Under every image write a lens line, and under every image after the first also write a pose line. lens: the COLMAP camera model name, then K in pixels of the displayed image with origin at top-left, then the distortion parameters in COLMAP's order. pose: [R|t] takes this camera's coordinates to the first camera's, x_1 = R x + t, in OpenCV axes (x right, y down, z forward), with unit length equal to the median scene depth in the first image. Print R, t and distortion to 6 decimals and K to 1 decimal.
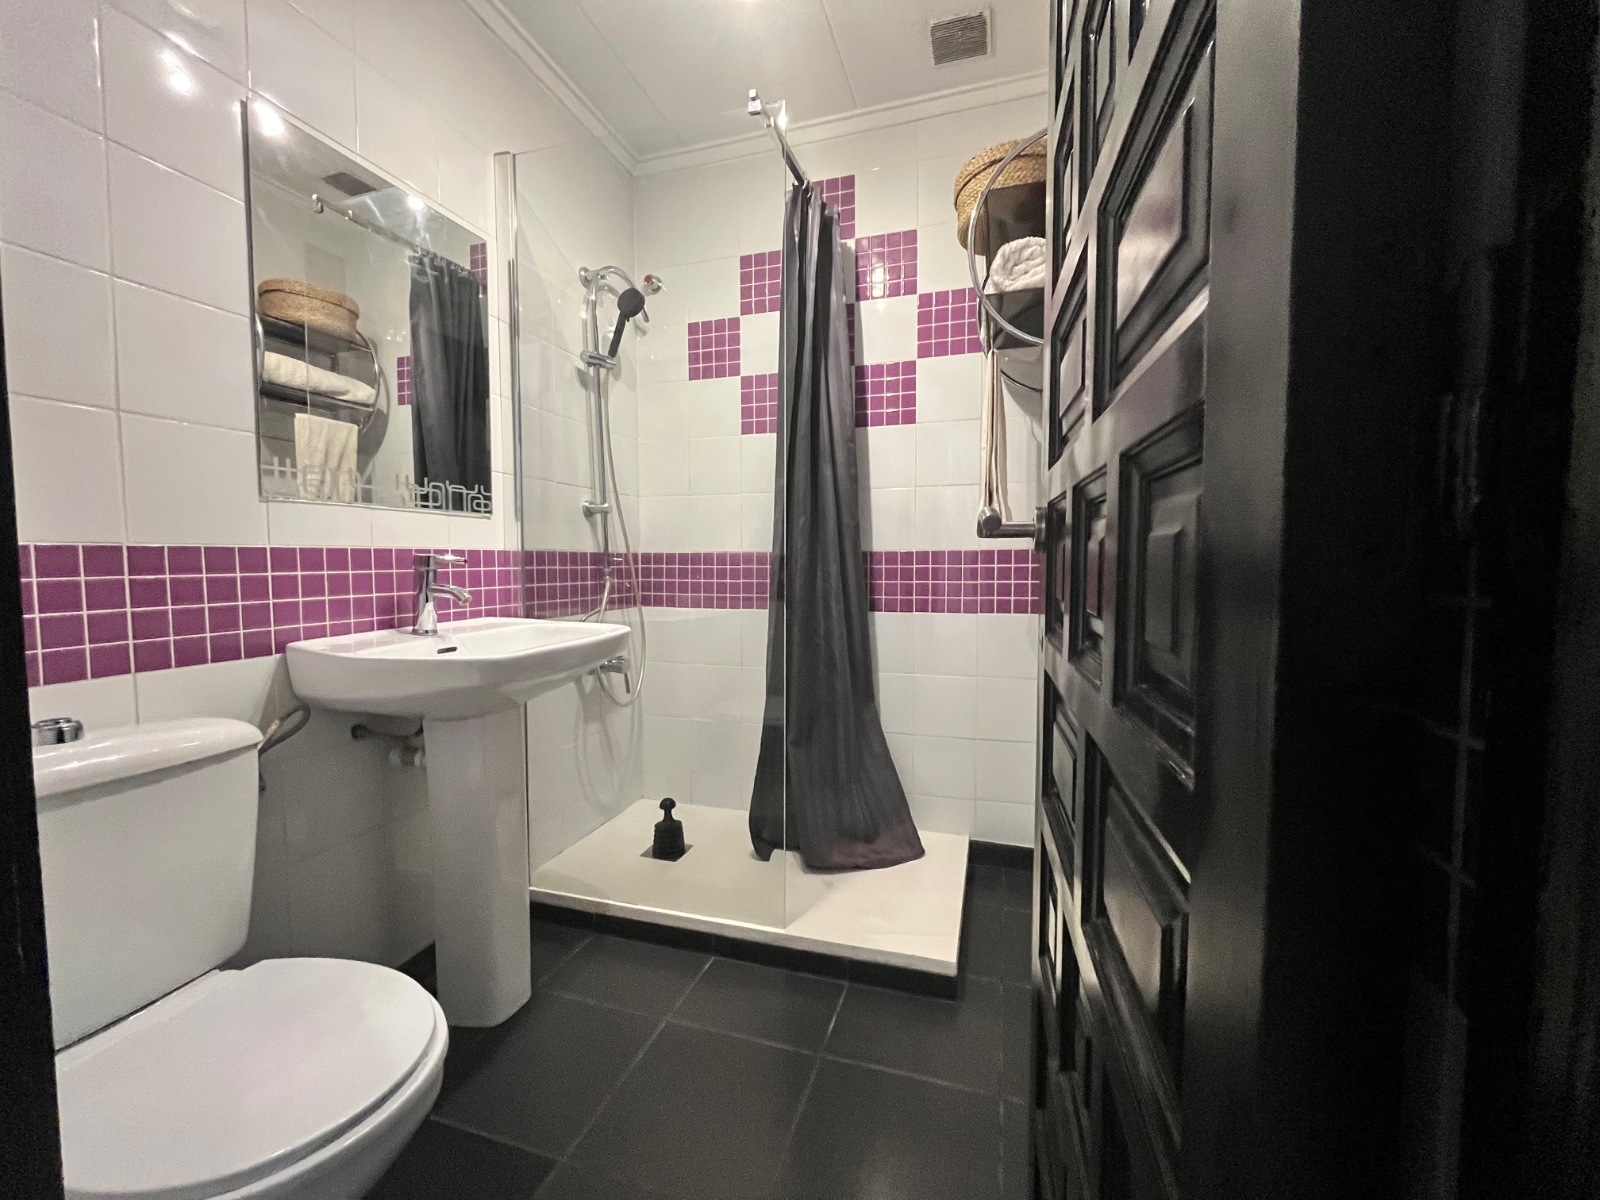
lens RADIAL K [[647.2, 0, 801.5], [0, 647.2, 597.6], [0, 0, 1]] dist [-0.003223, -0.000495]
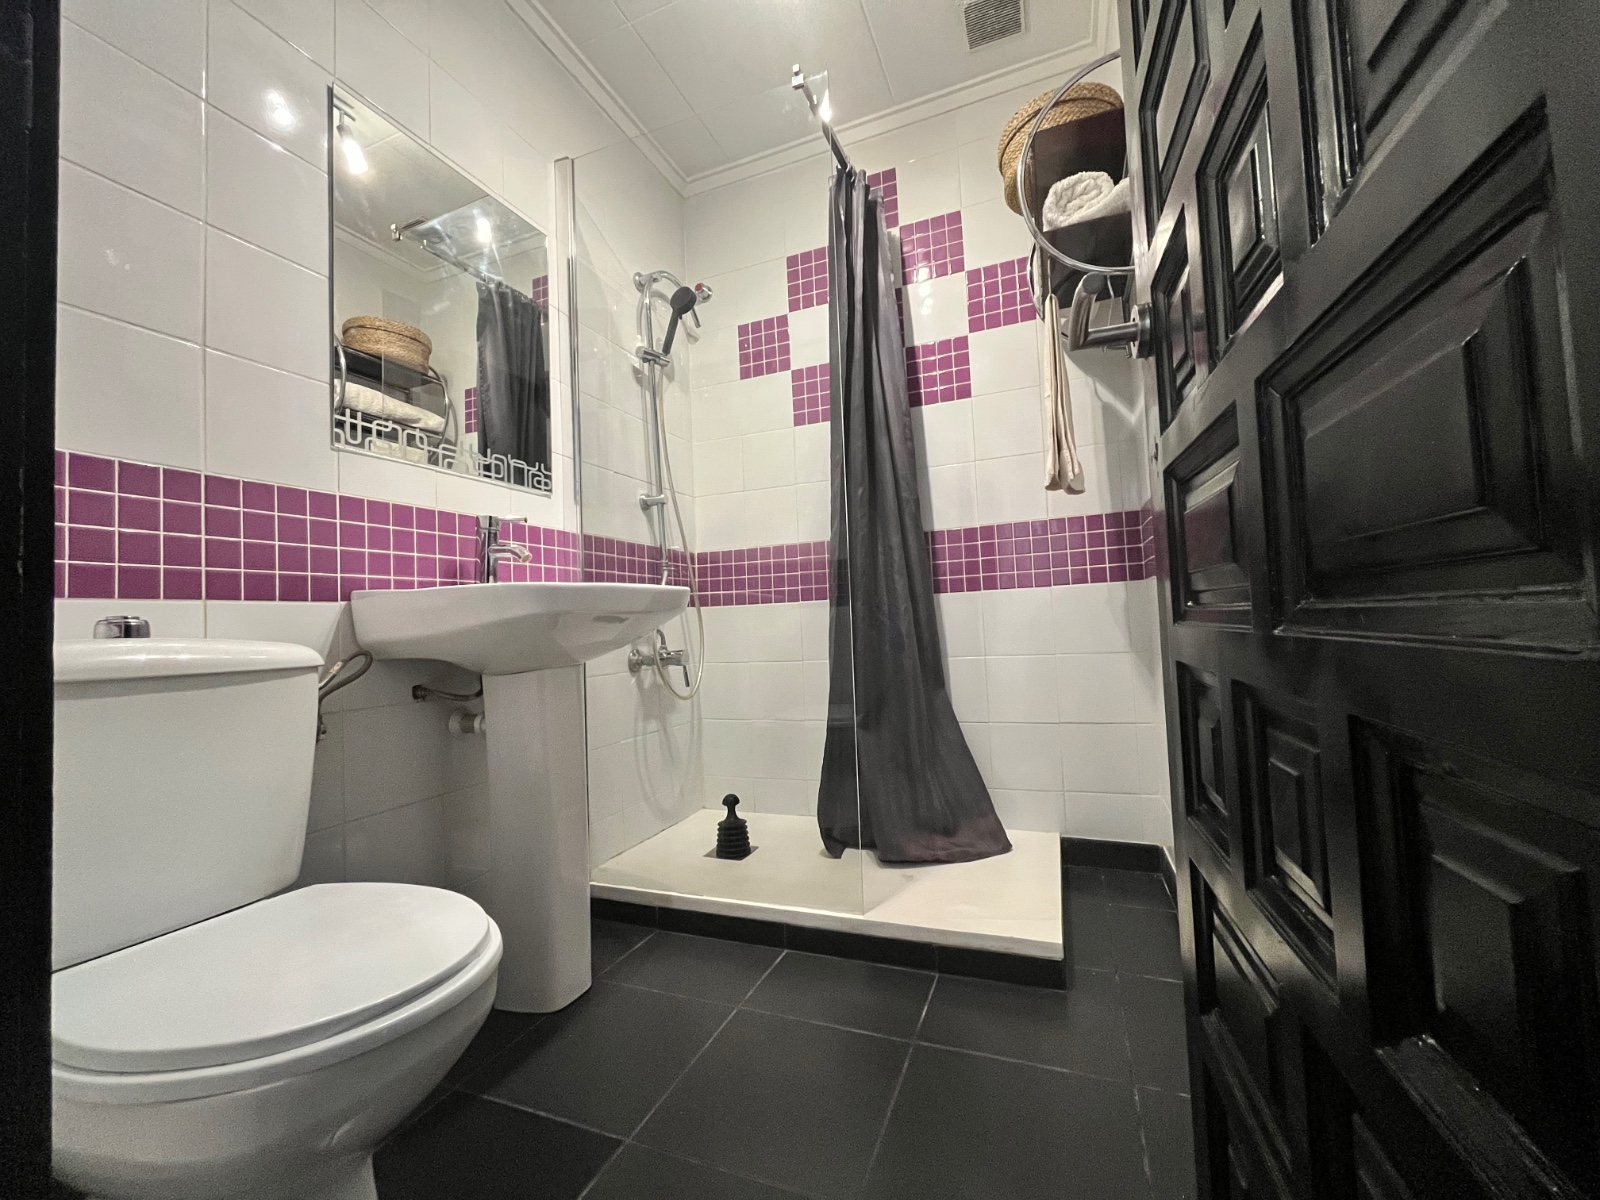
lens RADIAL K [[647.2, 0, 802.0], [0, 647.2, 600.8], [0, 0, 1]] dist [-0.003223, -0.000495]
pose [[0.996121, -0.044499, -0.075918, -0.018599], [0.036822, 0.994337, -0.099692, 0.128053], [0.079924, 0.096510, 0.992118, 0.041186]]
